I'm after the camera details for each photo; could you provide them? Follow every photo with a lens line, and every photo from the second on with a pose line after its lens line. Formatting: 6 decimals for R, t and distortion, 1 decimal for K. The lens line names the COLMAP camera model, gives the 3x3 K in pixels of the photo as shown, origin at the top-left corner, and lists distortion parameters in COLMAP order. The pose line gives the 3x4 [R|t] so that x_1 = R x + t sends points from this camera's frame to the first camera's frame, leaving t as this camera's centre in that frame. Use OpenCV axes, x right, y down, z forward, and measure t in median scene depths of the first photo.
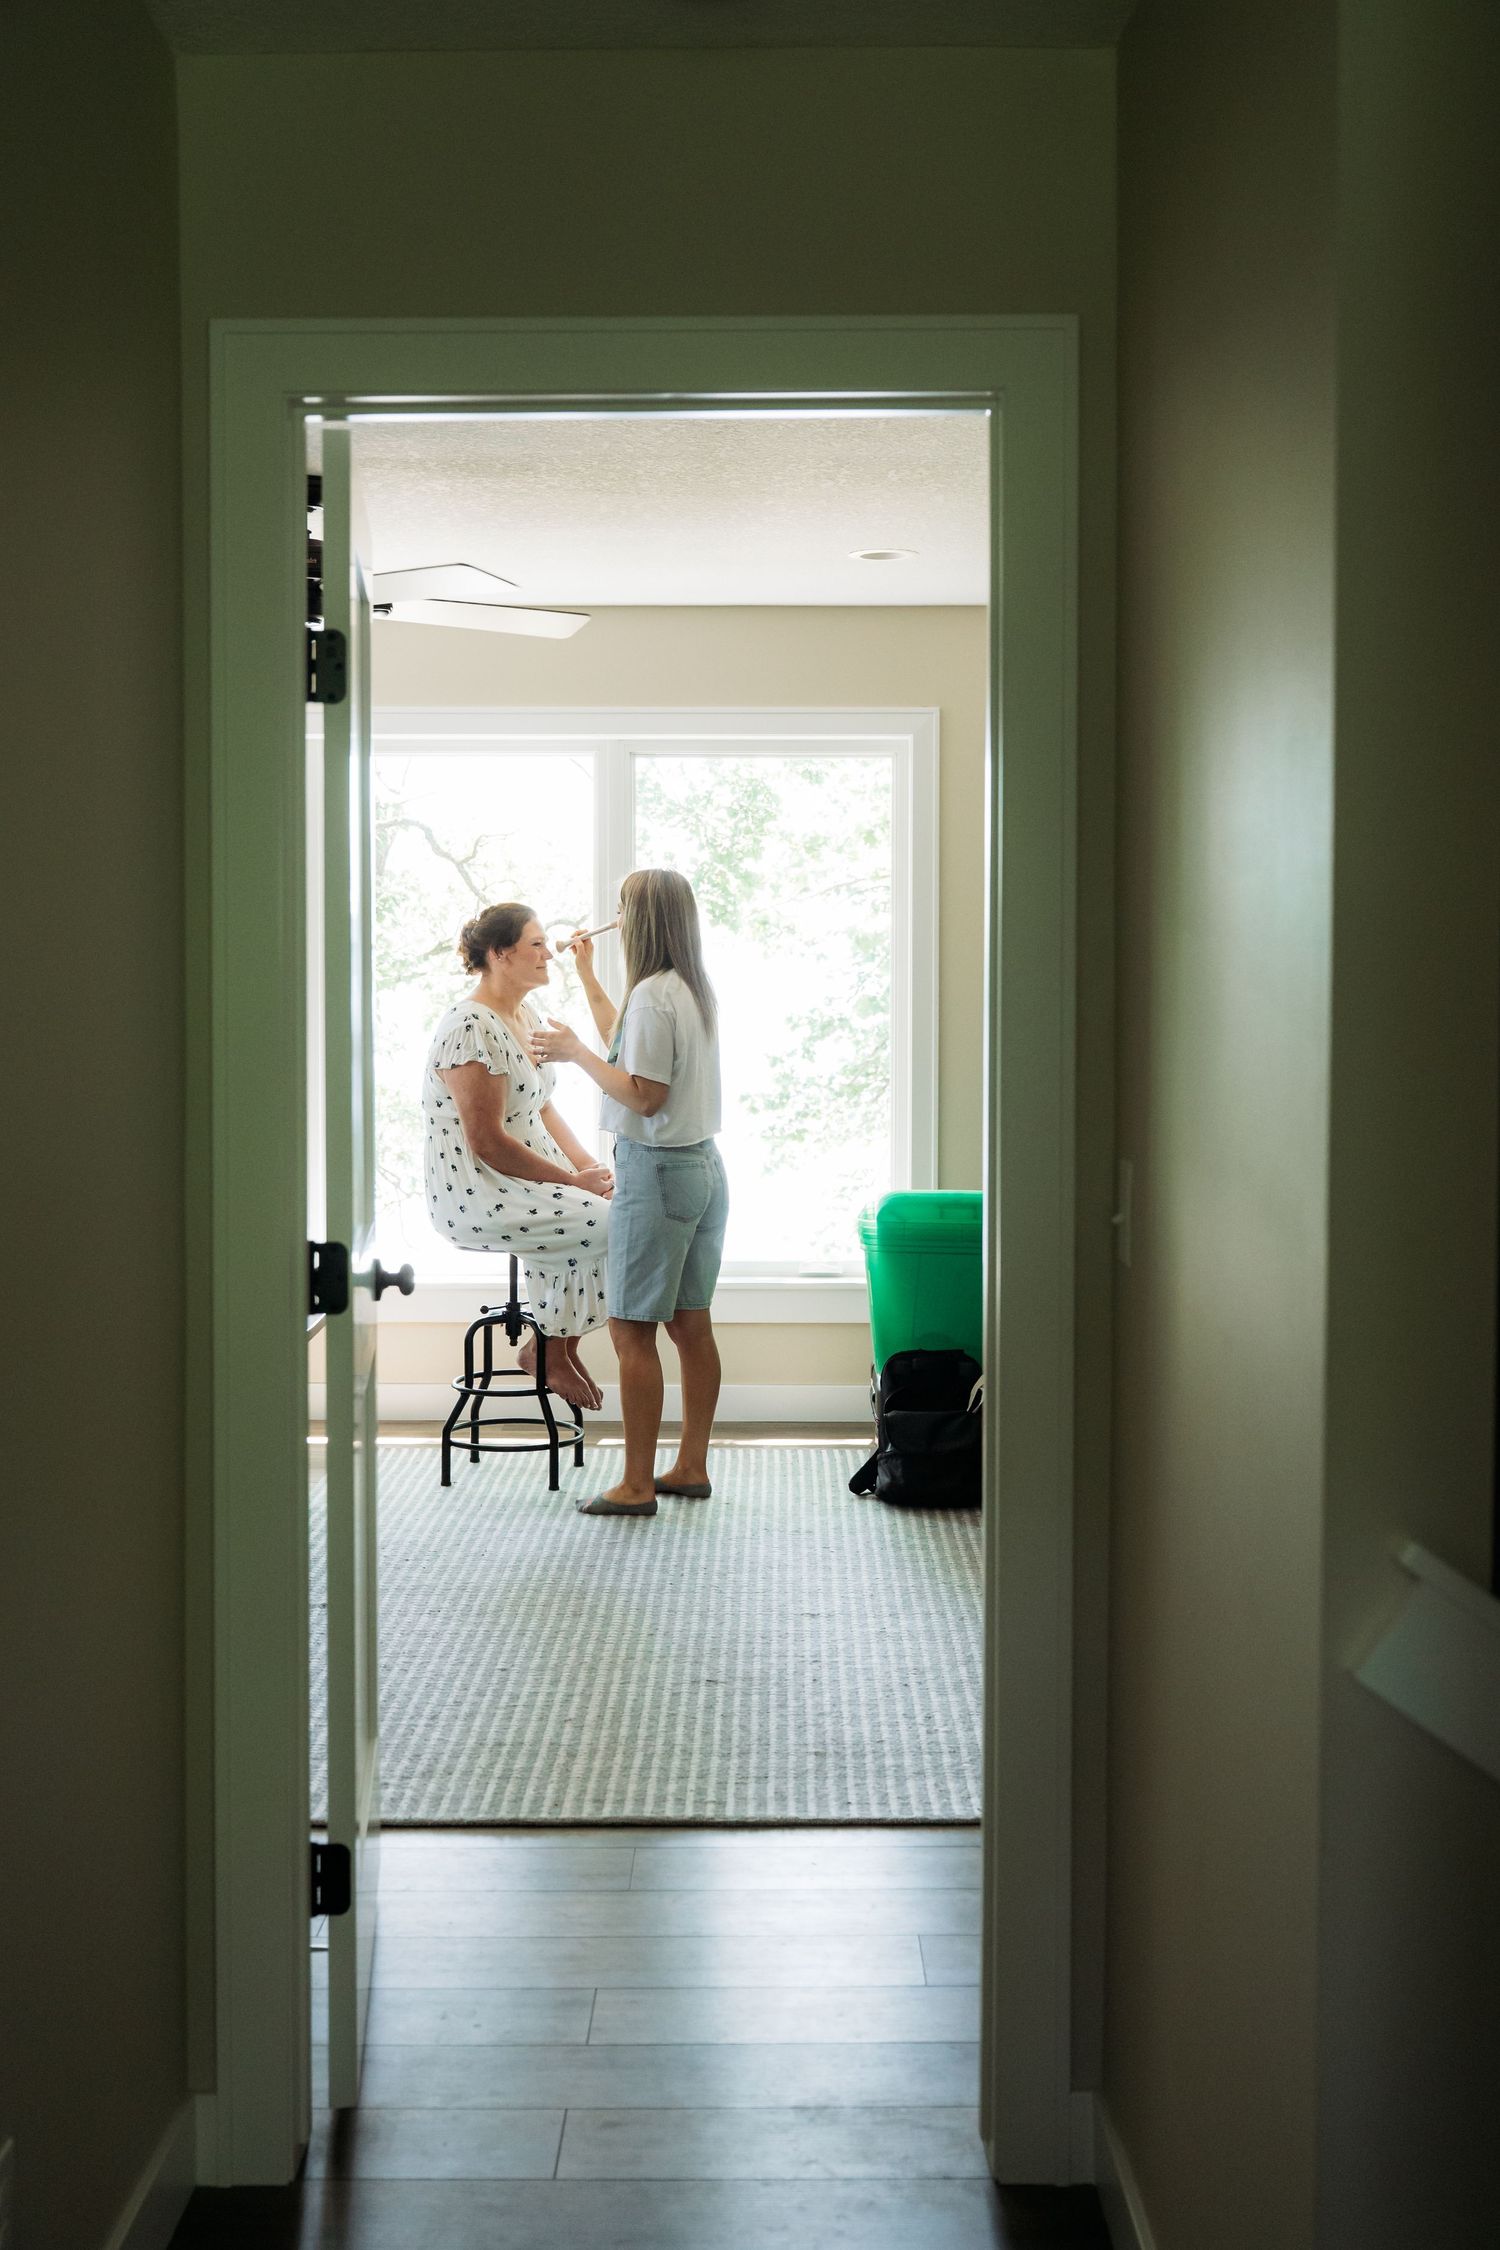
lens RADIAL K [[2499.4, 0, 737.1], [0, 2499.4, 1030.7], [0, 0, 1]] dist [0.033090, 0.000000]
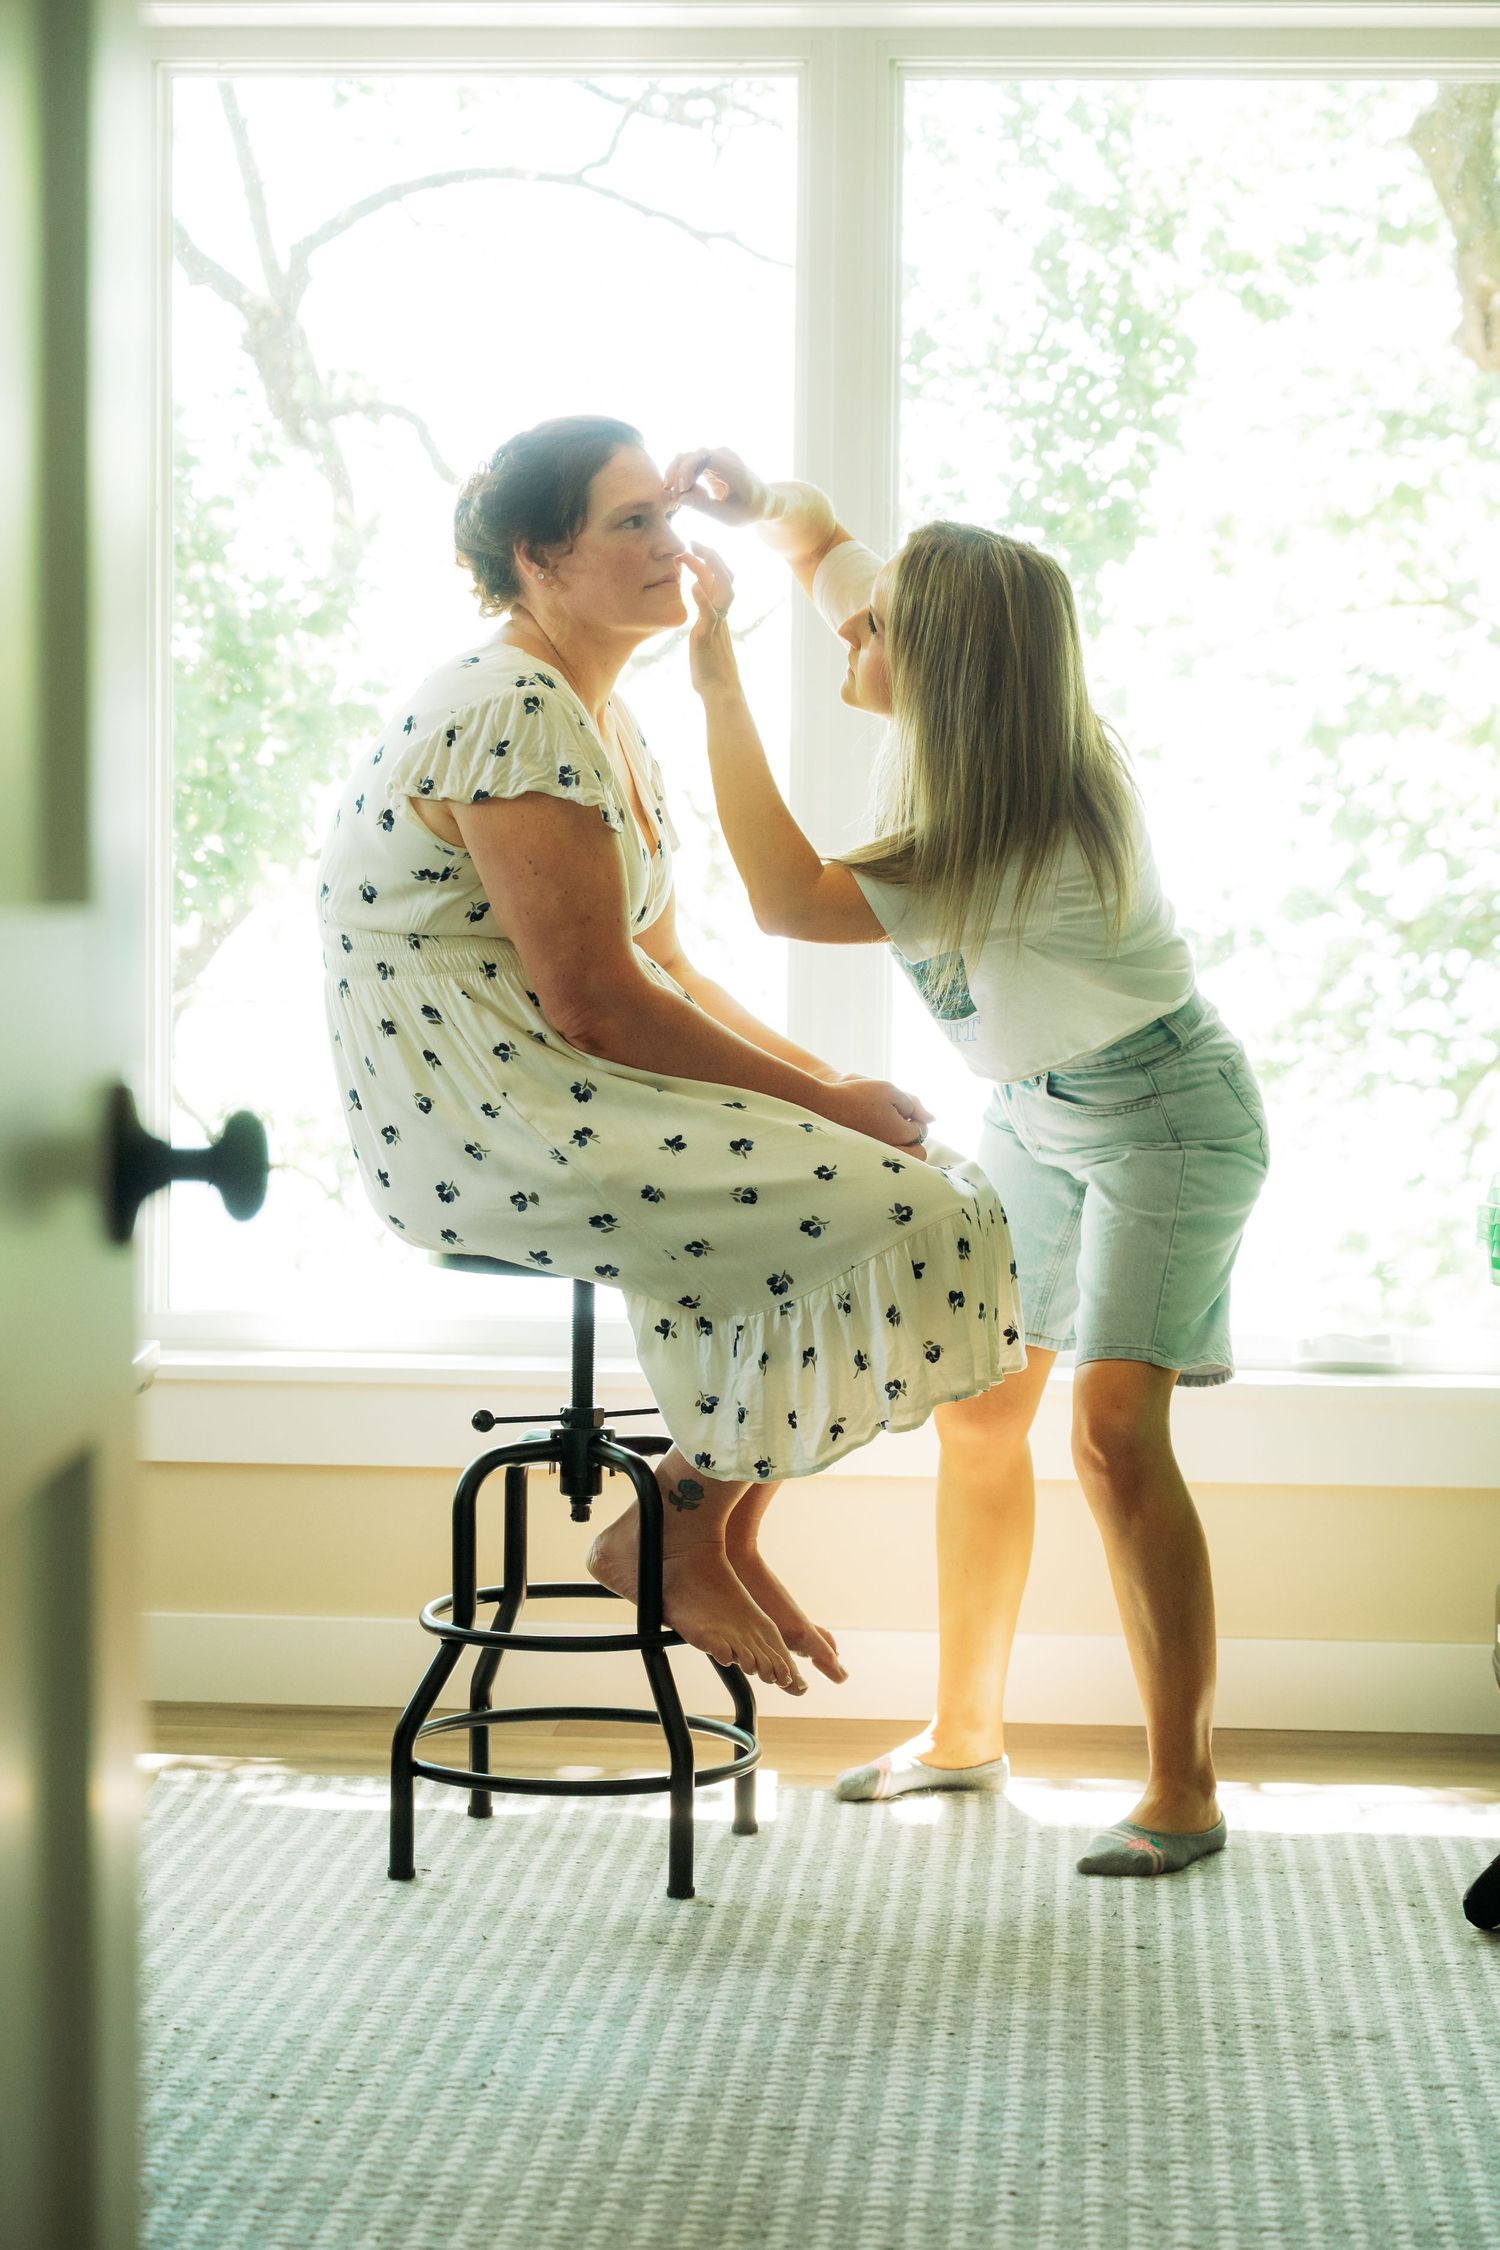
lens RADIAL K [[4456.6, 0, 734.2], [0, 4456.6, 1120.3], [0, 0, 1]] dist [0.079111, 0.000000]
pose [[0.997963, 0.011923, -0.062665, -0.025162], [-0.010398, 0.999643, 0.024594, 0.050963], [0.062936, -0.023893, 0.997732, 0.342194]]
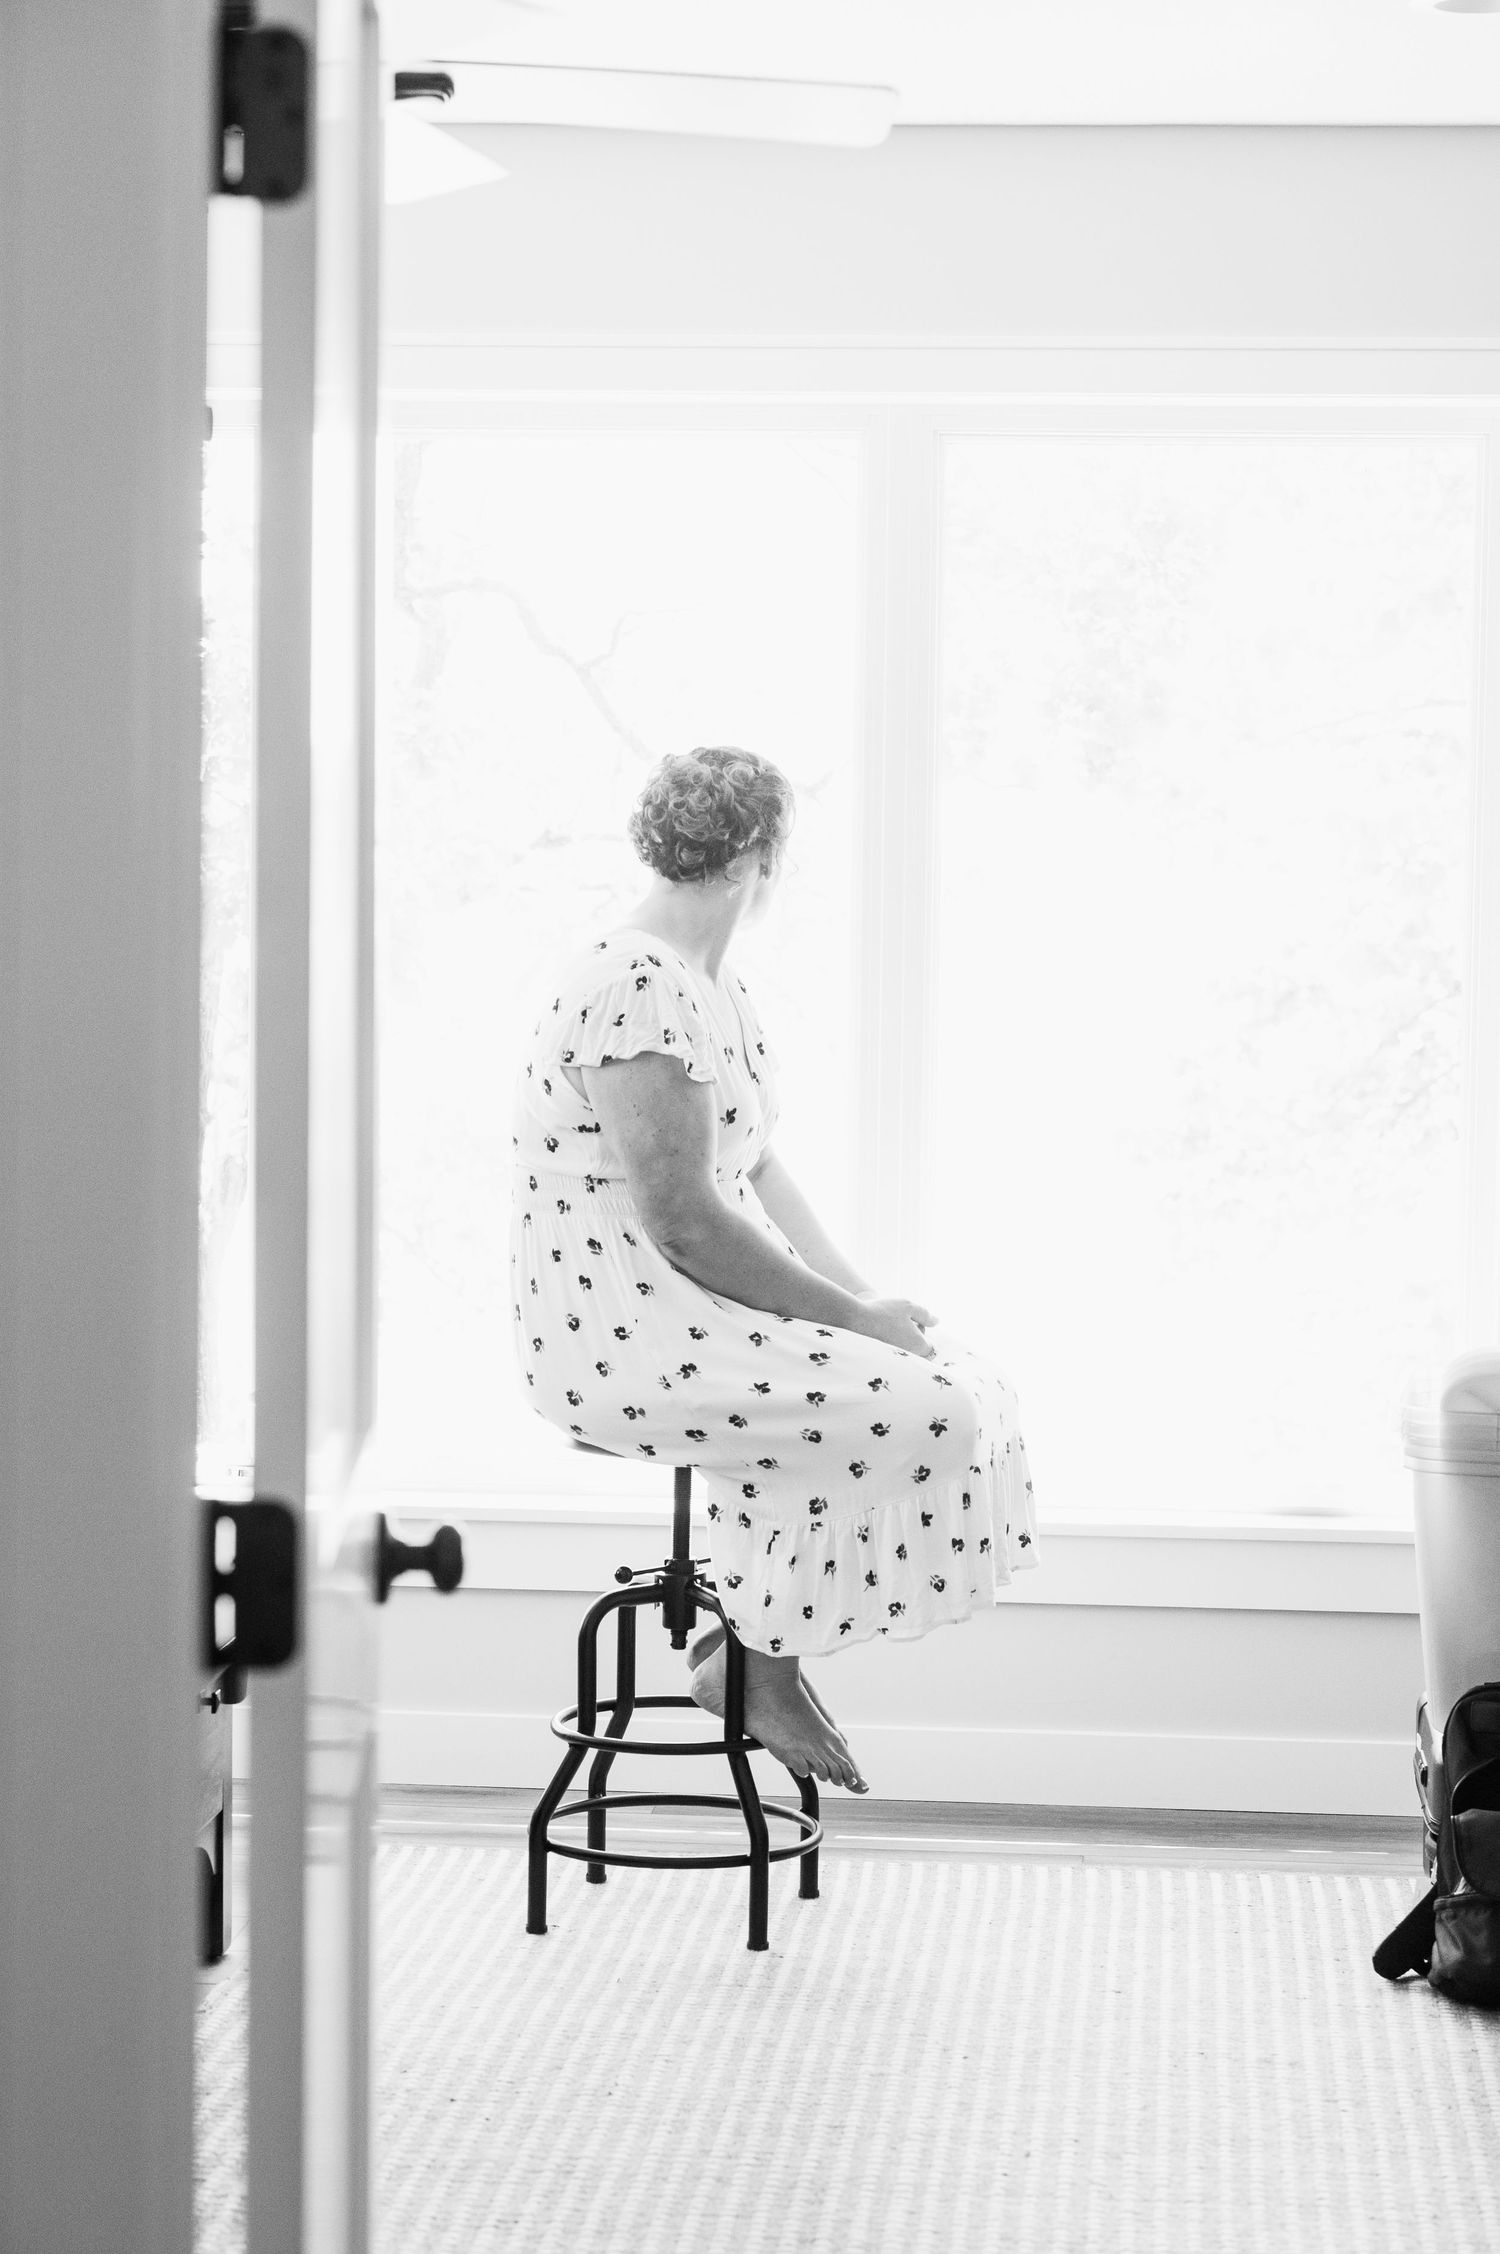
lens RADIAL K [[4662.3, 0, 758.6], [0, 4662.3, 1134.1], [0, 0, 1]] dist [0.091289, 0.000000]
pose [[0.997245, 0.017597, -0.072067, -0.011304], [-0.015564, 0.999468, 0.028676, -0.000079], [0.072533, -0.027475, 0.996987, 0.108869]]
